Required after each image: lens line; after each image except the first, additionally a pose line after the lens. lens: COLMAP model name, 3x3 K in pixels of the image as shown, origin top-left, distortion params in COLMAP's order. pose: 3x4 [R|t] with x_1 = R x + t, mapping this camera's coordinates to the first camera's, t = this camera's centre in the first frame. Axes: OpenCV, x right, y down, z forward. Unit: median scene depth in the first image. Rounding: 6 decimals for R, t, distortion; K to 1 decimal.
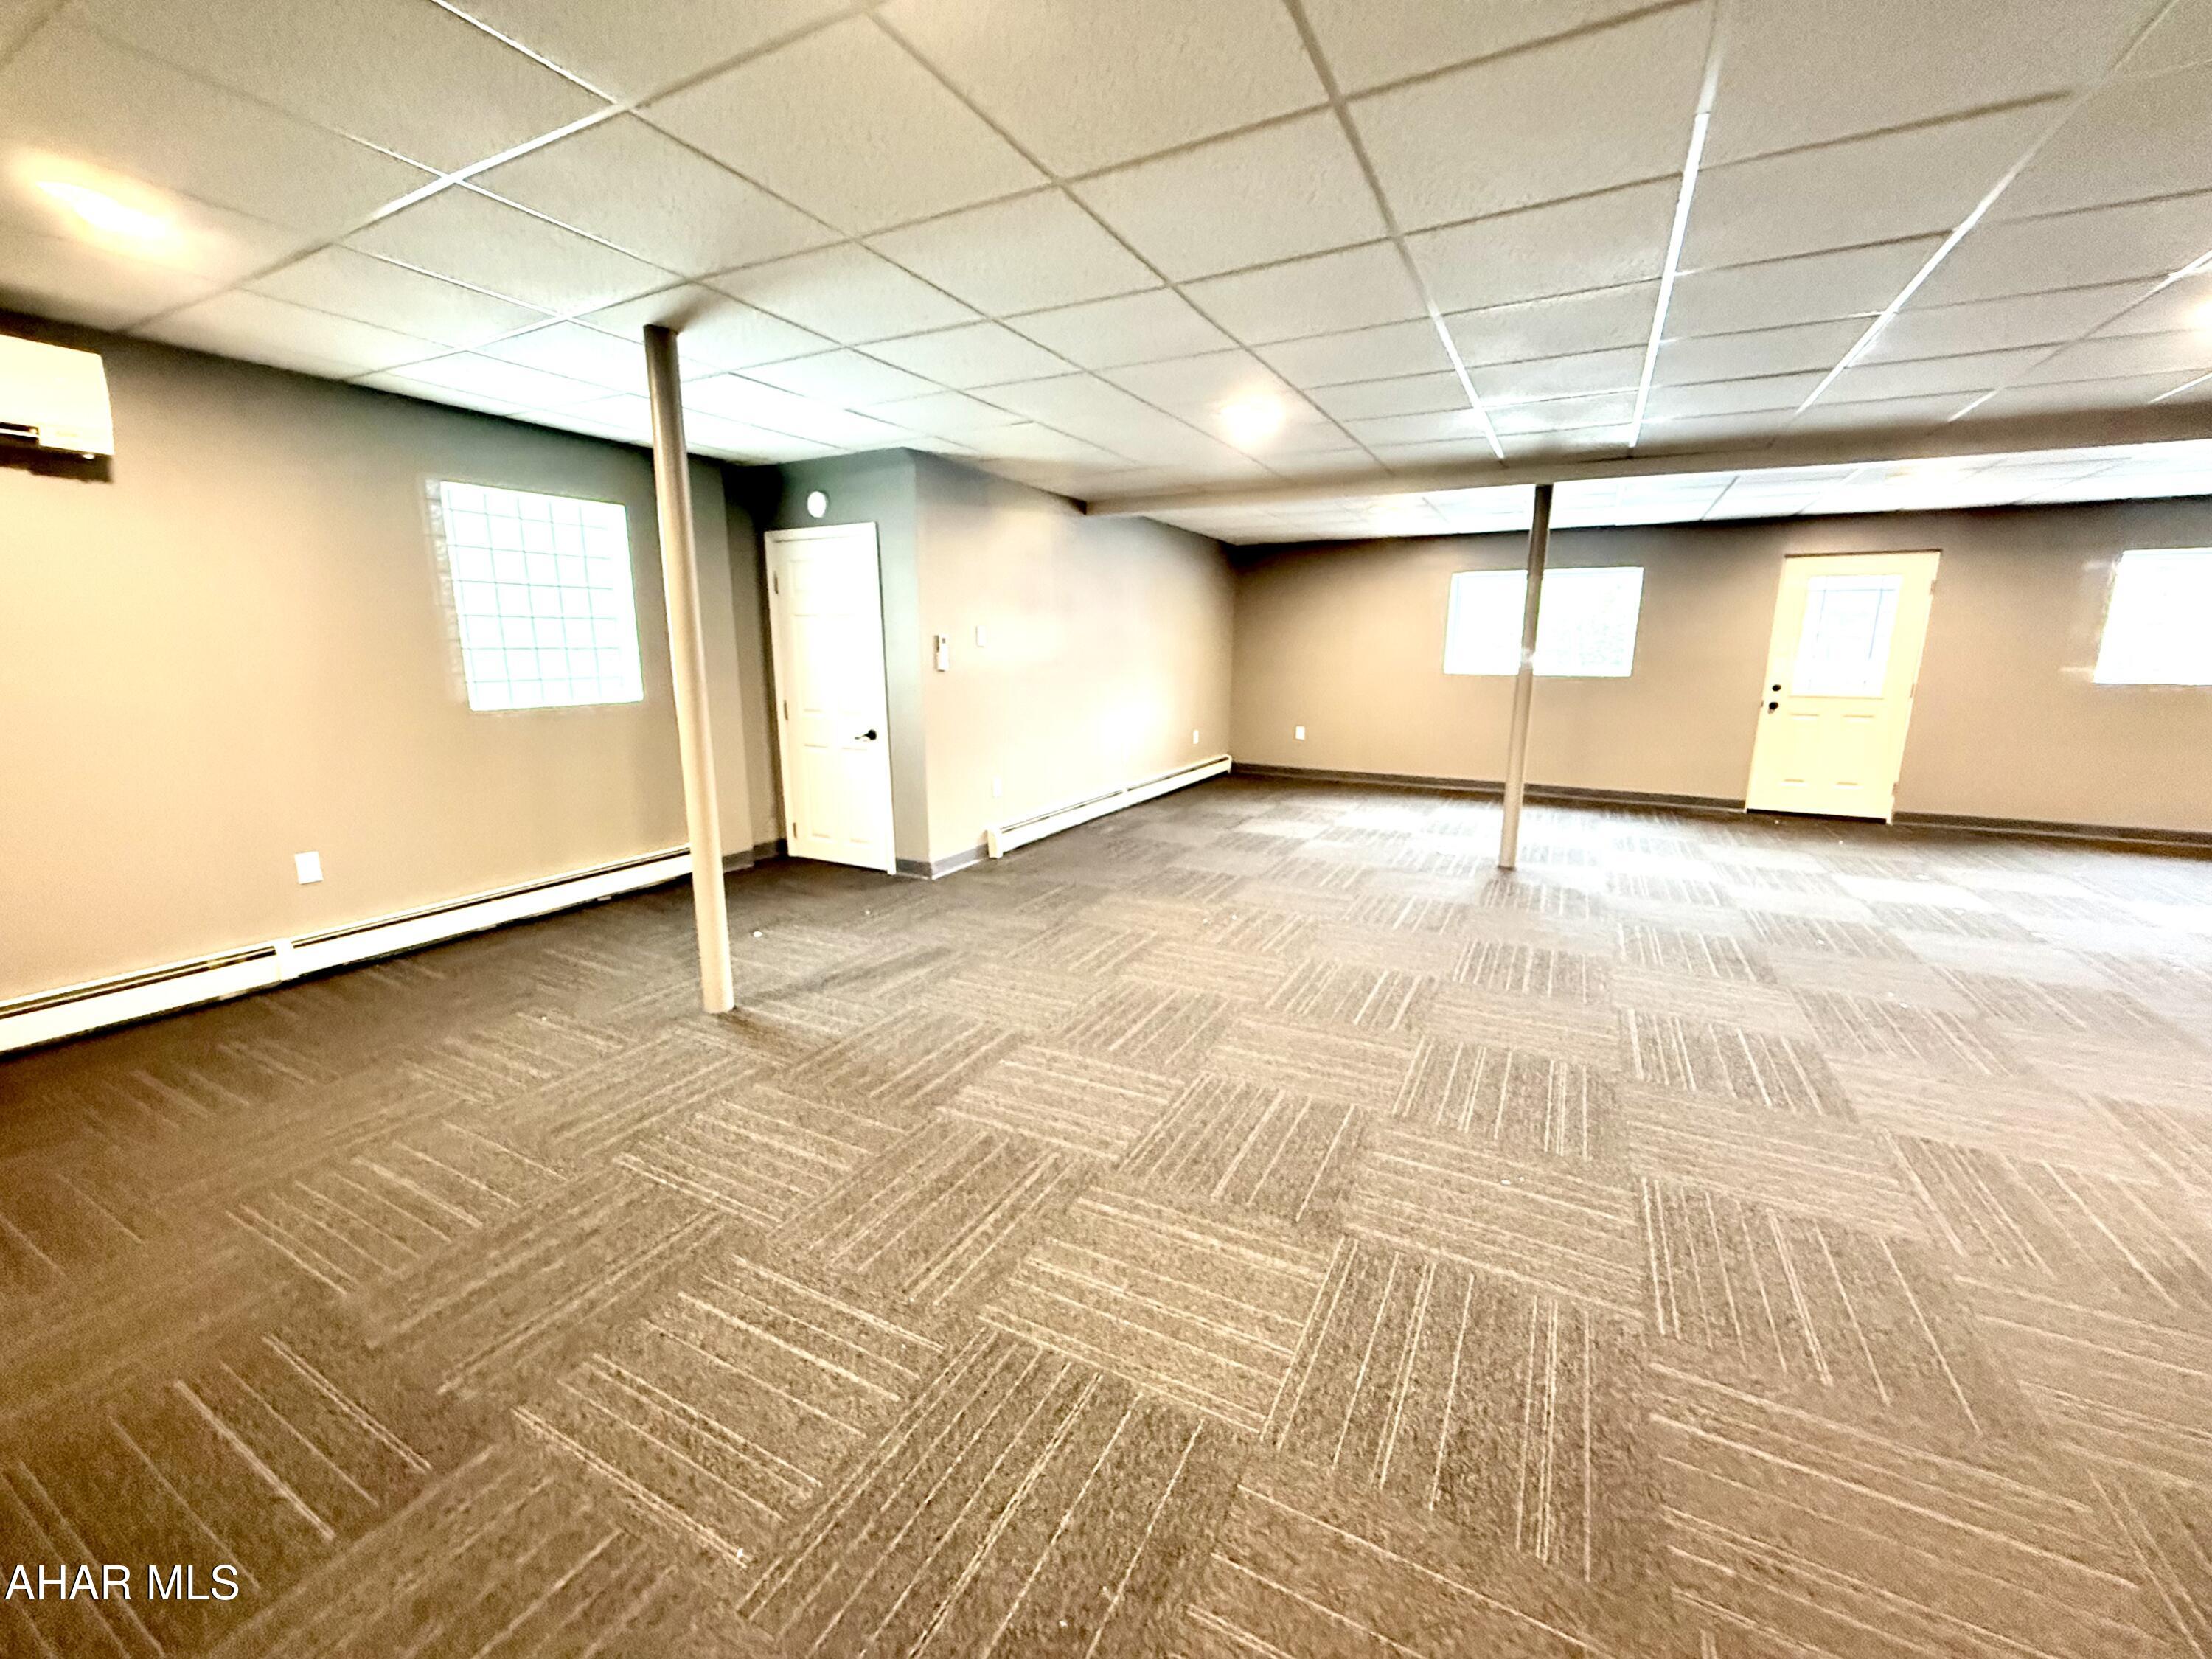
lens RADIAL K [[893.4, 0, 1106.9], [0, 893.4, 821.6], [0, 0, 1]] dist [0.000383, 0.000117]
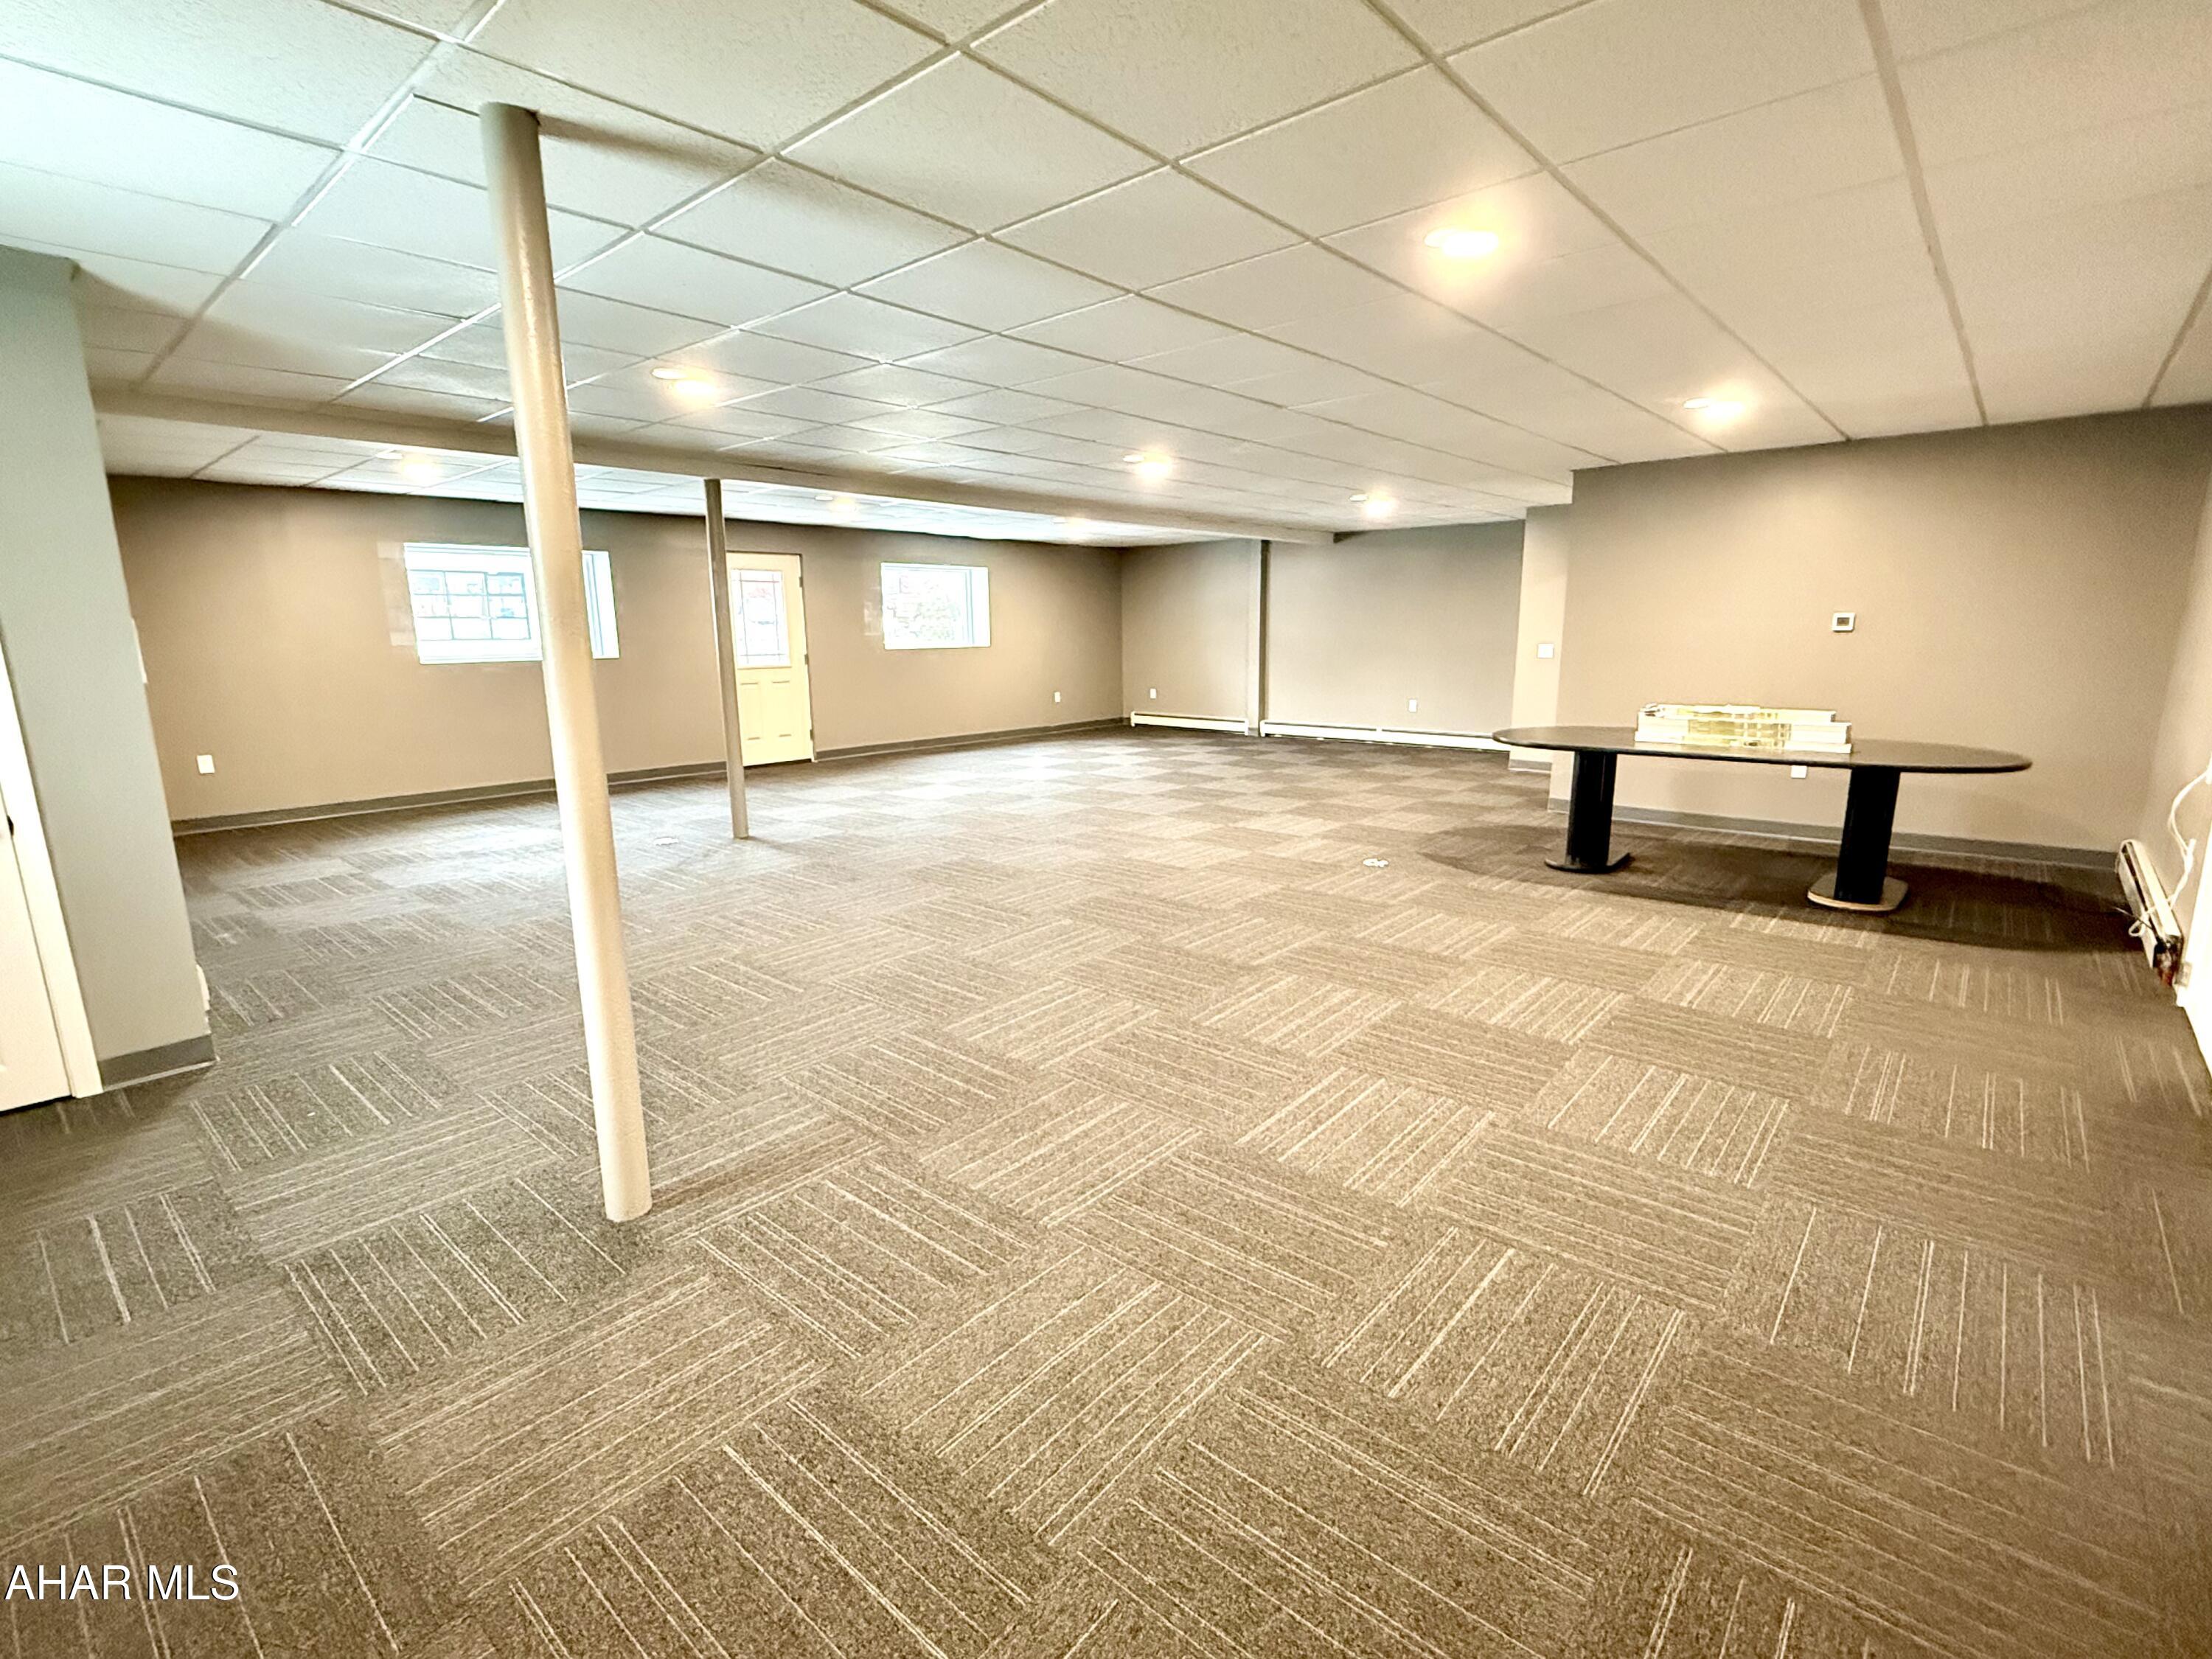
lens RADIAL K [[1027.1, 0, 1102.4], [0, 1027.1, 835.1], [0, 0, 1]] dist [0.000033, 0.000602]
pose [[0.223478, -0.202185, 0.953509, -1.213684], [0.197690, 0.967320, 0.158780, -0.119775], [-0.954451, 0.153016, 0.256144, 0.544095]]
